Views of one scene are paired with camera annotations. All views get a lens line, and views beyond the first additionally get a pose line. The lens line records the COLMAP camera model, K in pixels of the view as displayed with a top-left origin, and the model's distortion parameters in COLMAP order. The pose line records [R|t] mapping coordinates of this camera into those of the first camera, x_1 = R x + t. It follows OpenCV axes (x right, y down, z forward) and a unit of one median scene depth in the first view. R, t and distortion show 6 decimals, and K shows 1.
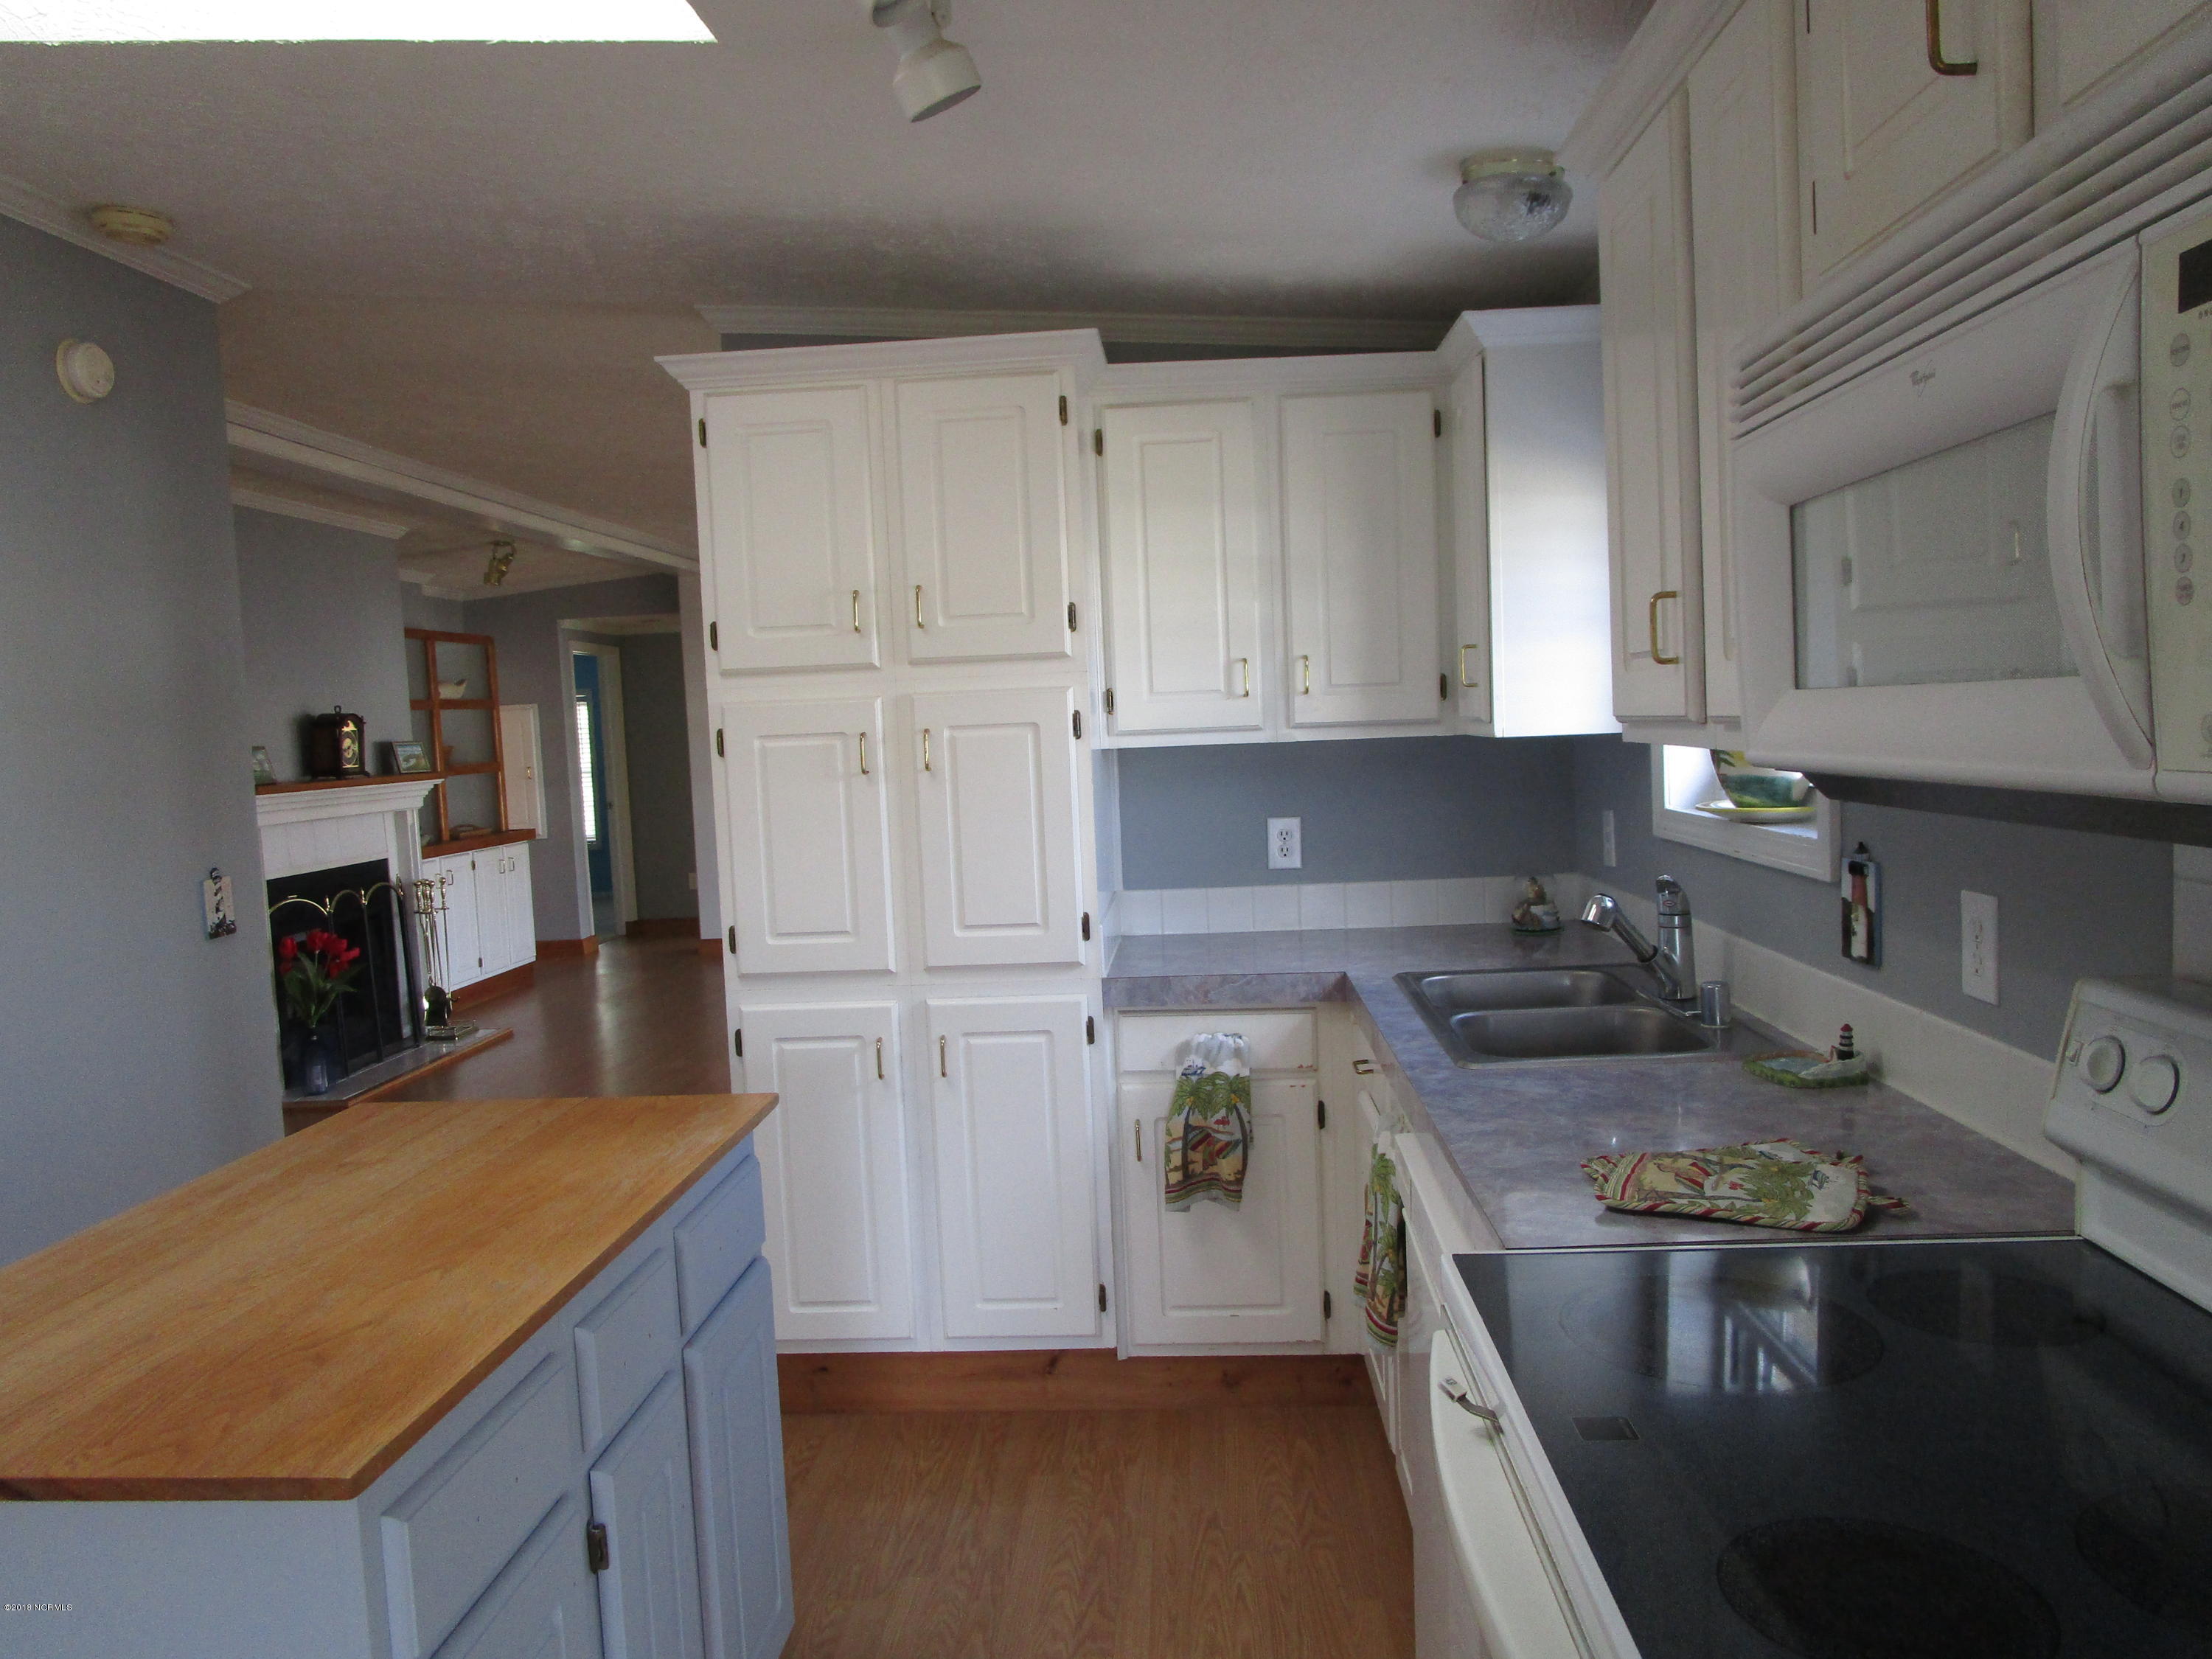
lens RADIAL K [[1574.2, 0, 1119.0], [0, 1574.2, 833.5], [0, 0, 1]] dist [-0.027725, -0.000153]
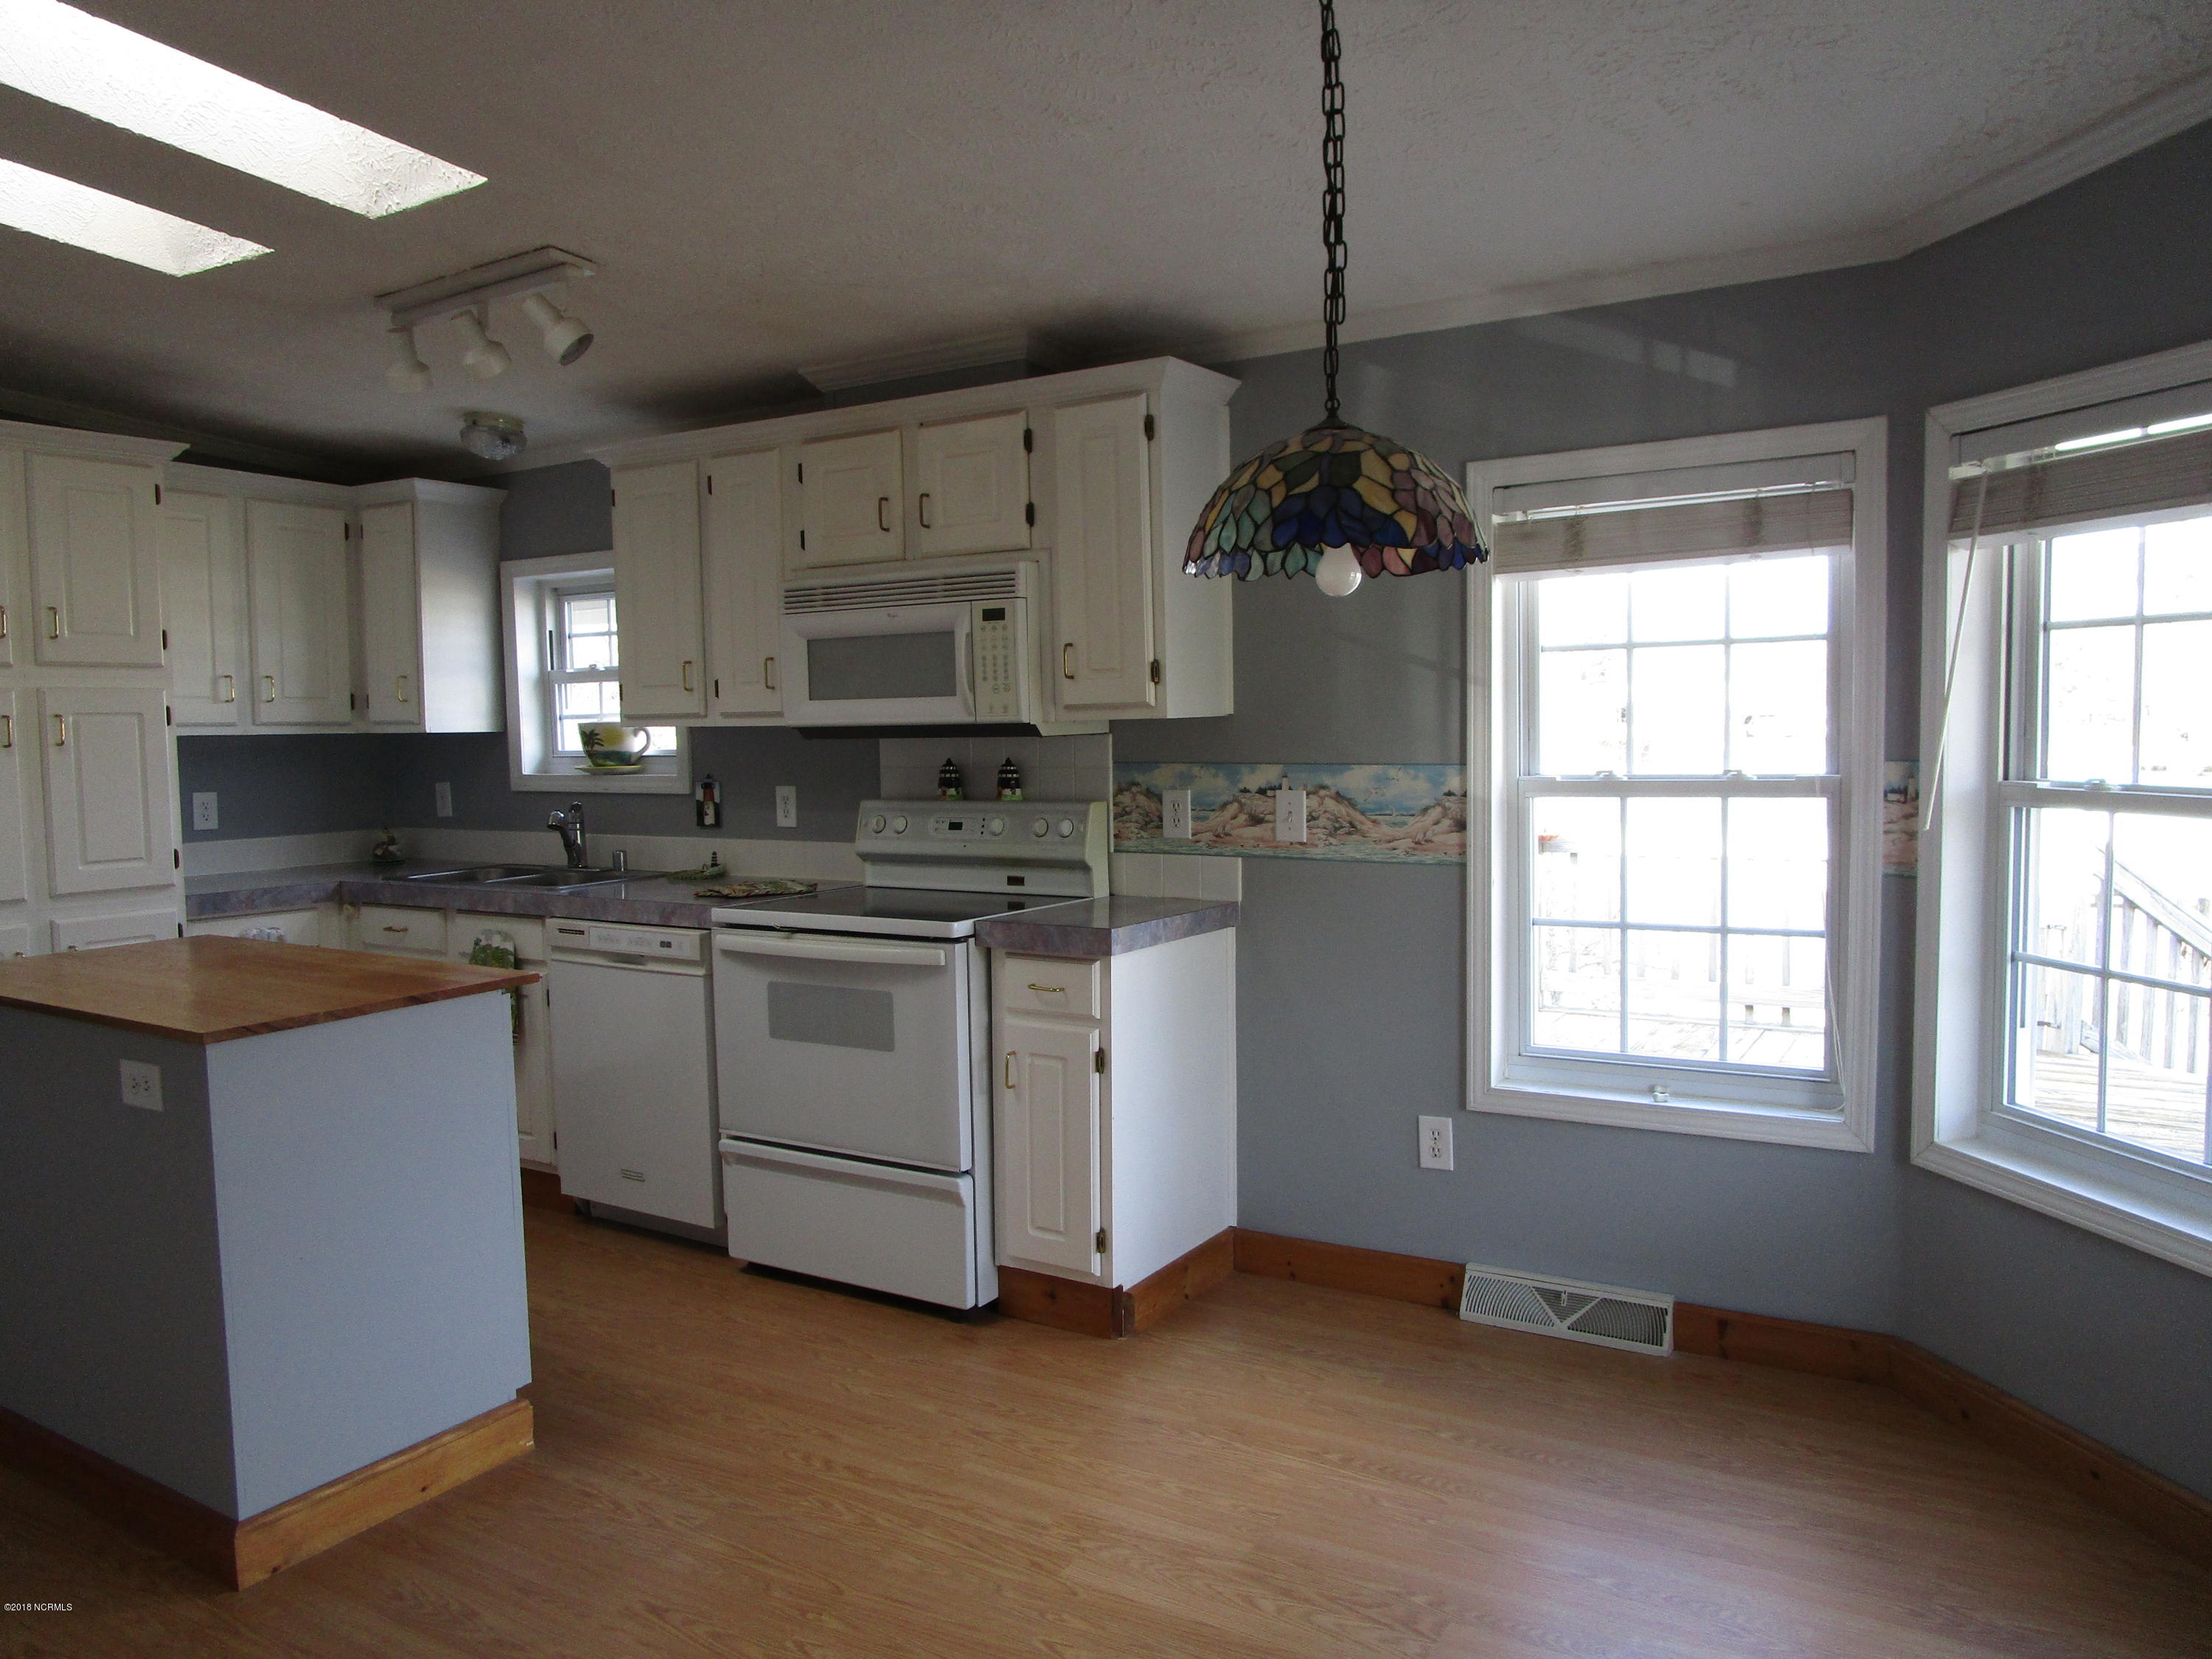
lens RADIAL K [[1574.2, 0, 1097.7], [0, 1574.2, 820.6], [0, 0, 1]] dist [-0.027725, -0.000153]
pose [[0.480123, -0.018496, 0.877006, -0.845406], [0.058217, 0.998245, -0.010819, 0.088098], [-0.875267, 0.056251, 0.480358, -0.396519]]
